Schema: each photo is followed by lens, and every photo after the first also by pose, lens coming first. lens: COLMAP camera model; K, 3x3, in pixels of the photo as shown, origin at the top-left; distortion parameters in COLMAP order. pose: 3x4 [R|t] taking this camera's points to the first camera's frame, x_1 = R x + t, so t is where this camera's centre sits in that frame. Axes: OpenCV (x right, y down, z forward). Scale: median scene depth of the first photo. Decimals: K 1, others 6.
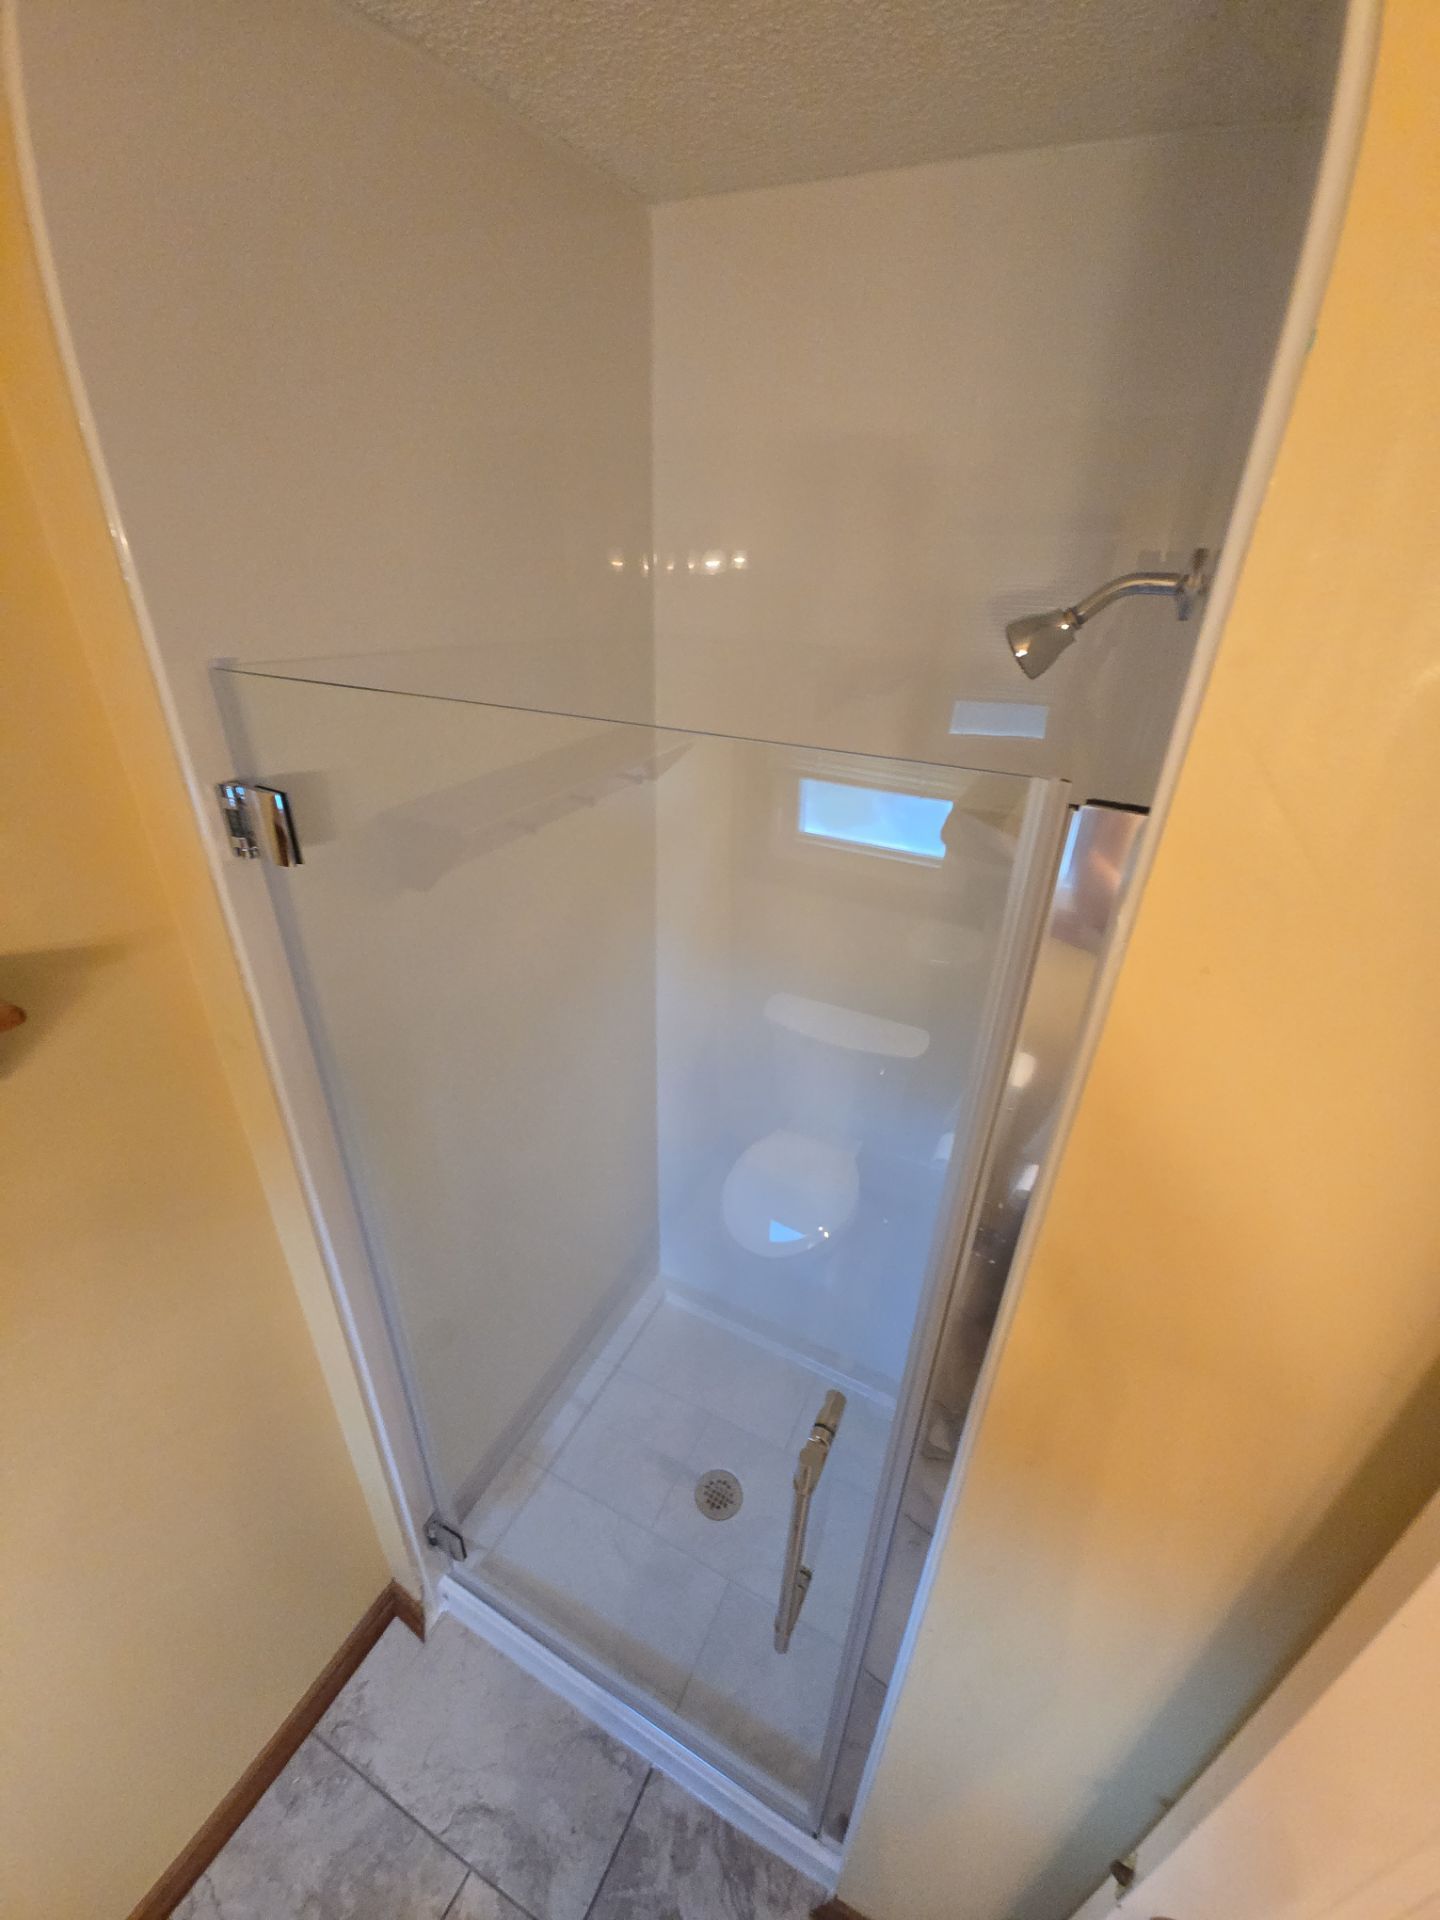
lens RADIAL K [[779.6, 0, 716.8], [0, 779.6, 947.6], [0, 0, 1]] dist [0.000449, -0.009759]
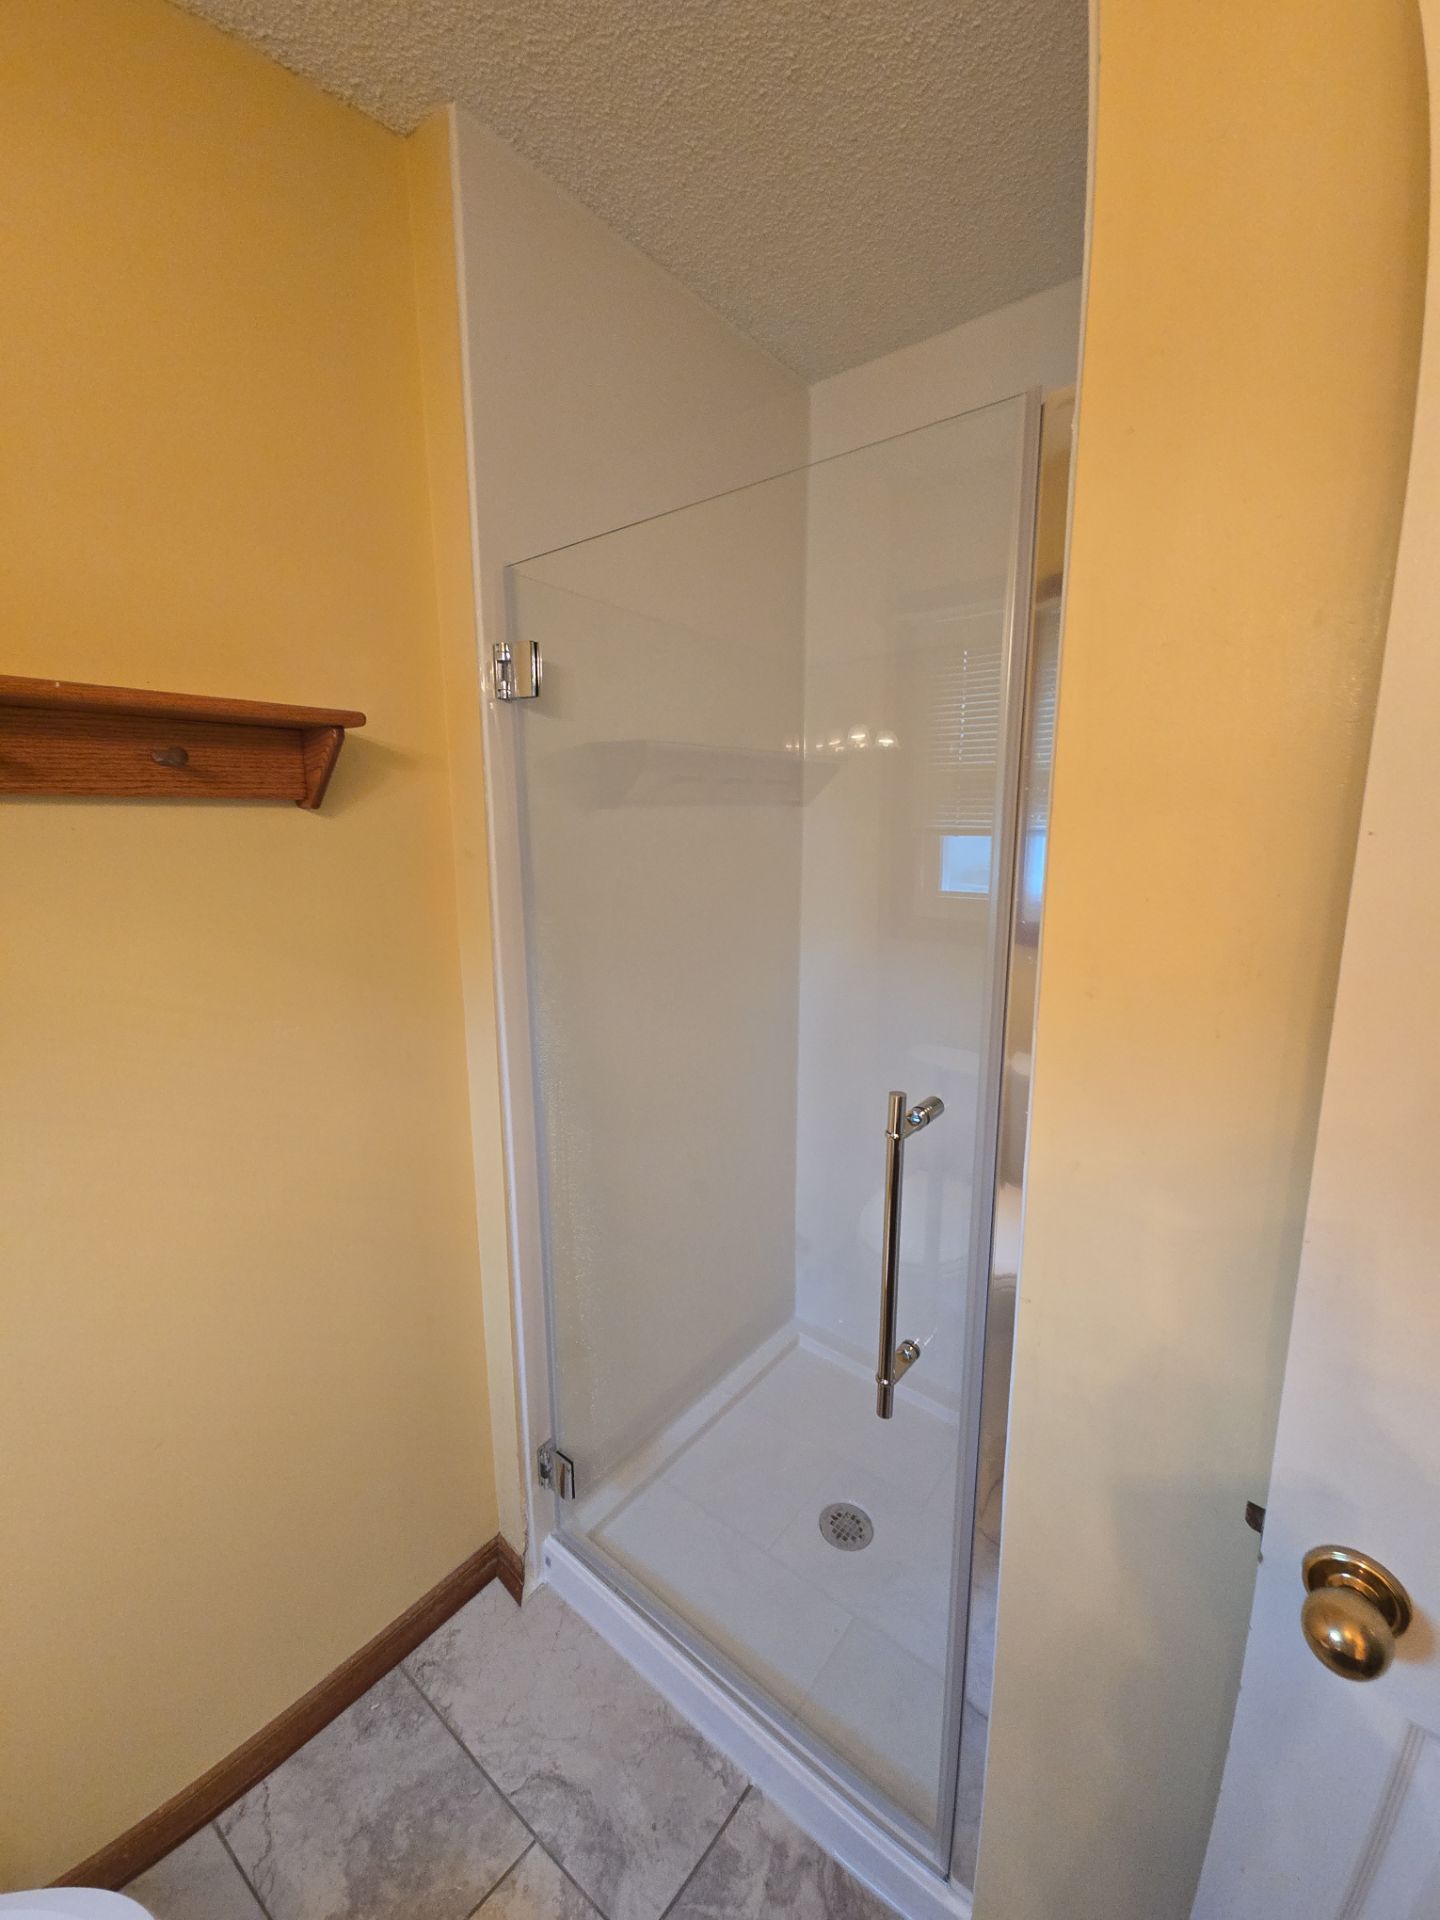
lens RADIAL K [[779.6, 0, 712.1], [0, 779.6, 956.8], [0, 0, 1]] dist [0.000449, -0.009759]
pose [[0.975857, 0.005954, -0.218331, 0.055339], [-0.071097, 0.953844, -0.291765, 0.459465], [0.206517, 0.300244, 0.931238, -0.073640]]
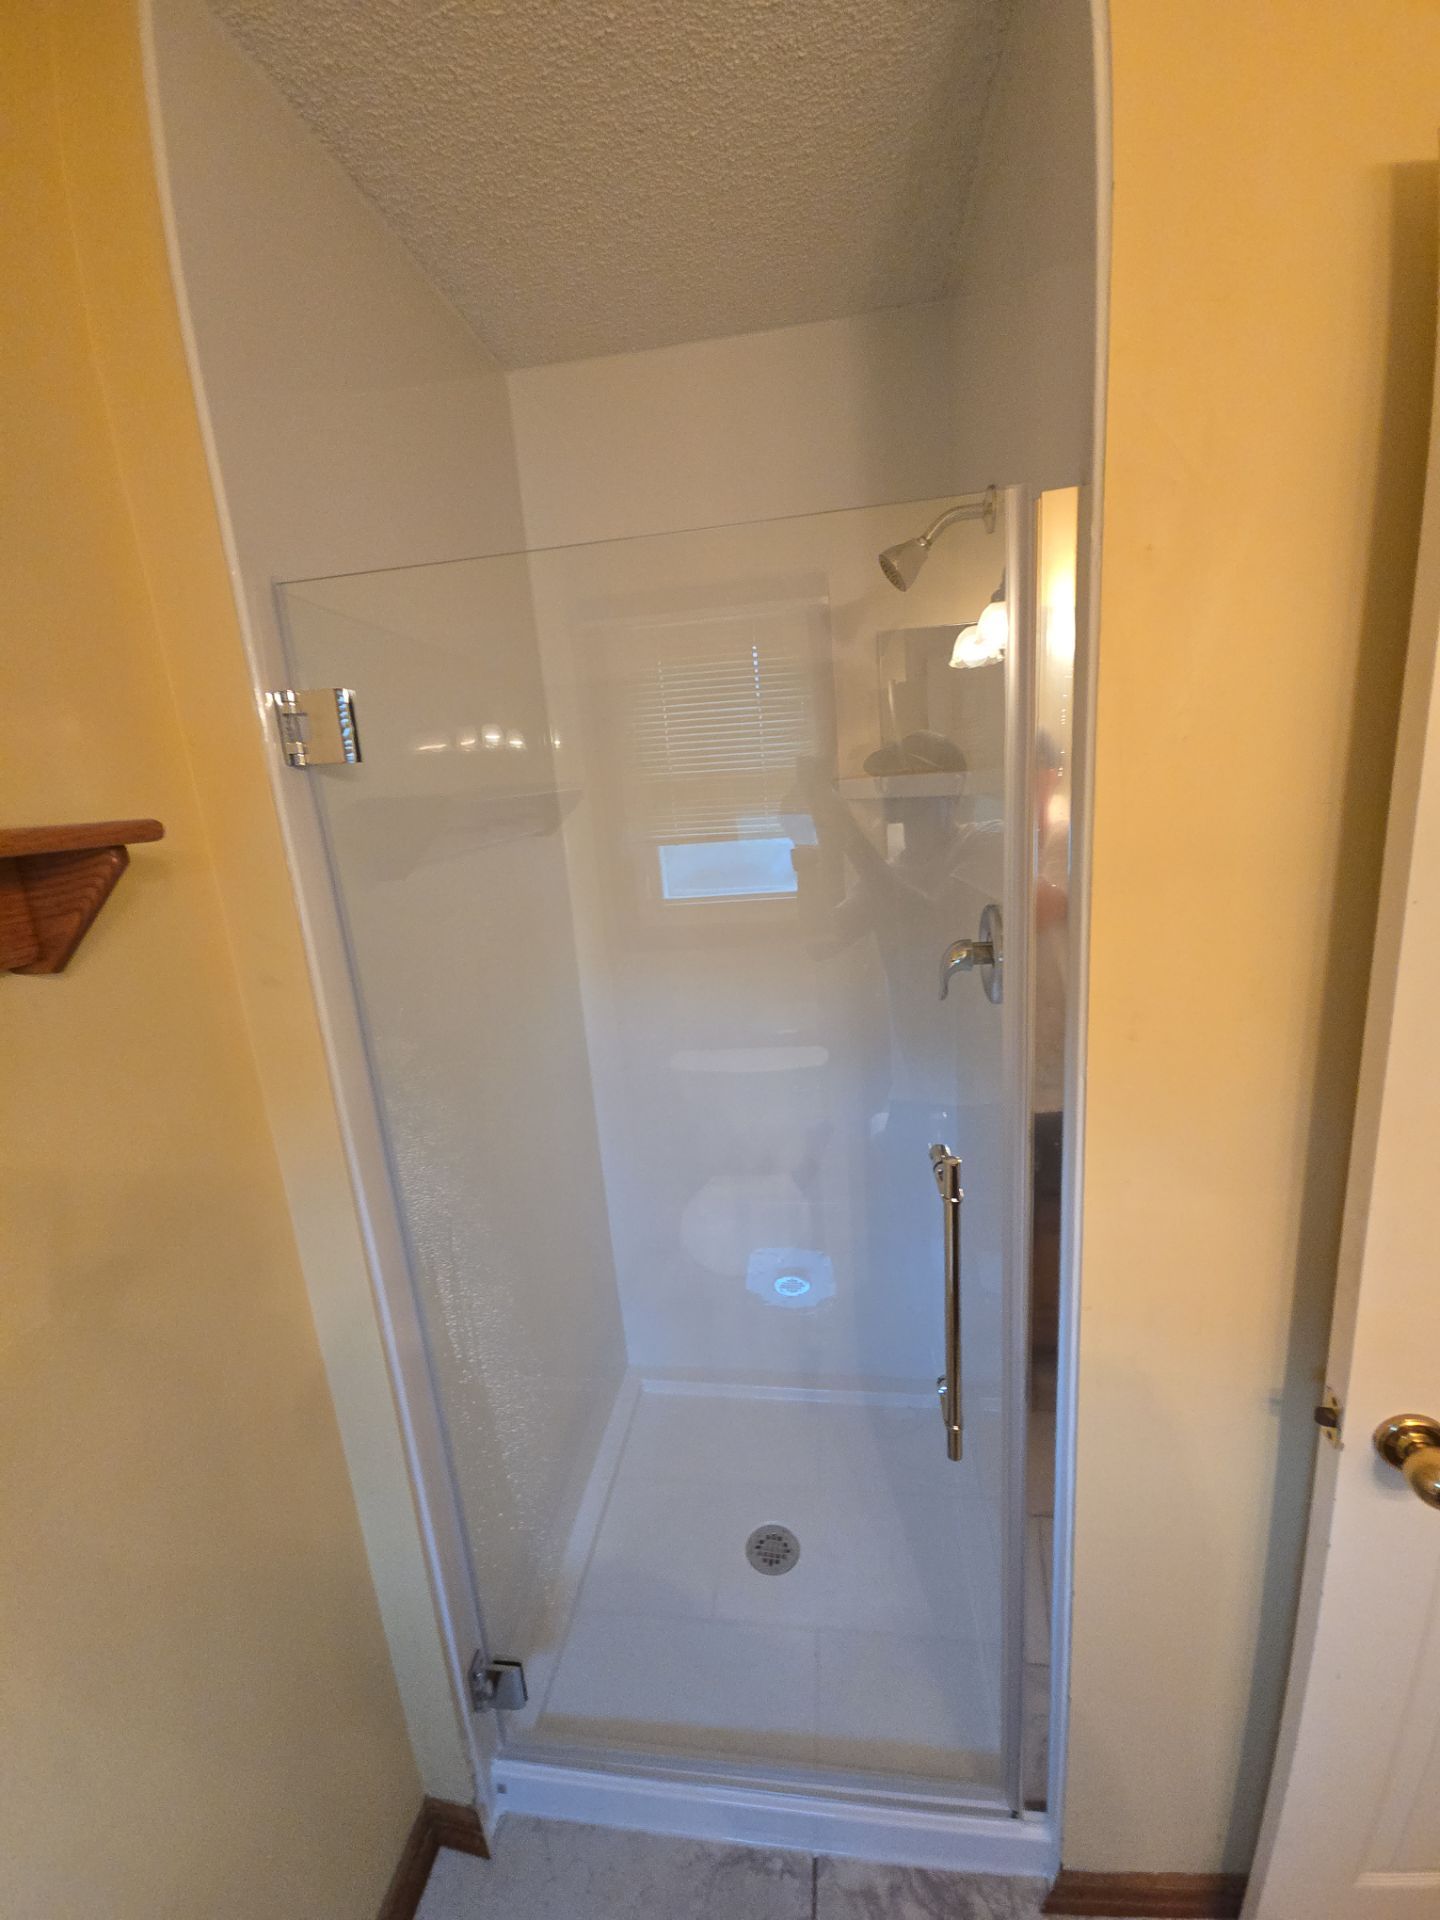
lens RADIAL K [[779.6, 0, 725.2], [0, 779.6, 950.9], [0, 0, 1]] dist [0.000449, -0.009759]
pose [[0.937150, -0.169383, 0.305058, -0.268995], [0.243438, 0.943732, -0.223847, 0.309322], [-0.249977, 0.284041, 0.925652, -0.021739]]
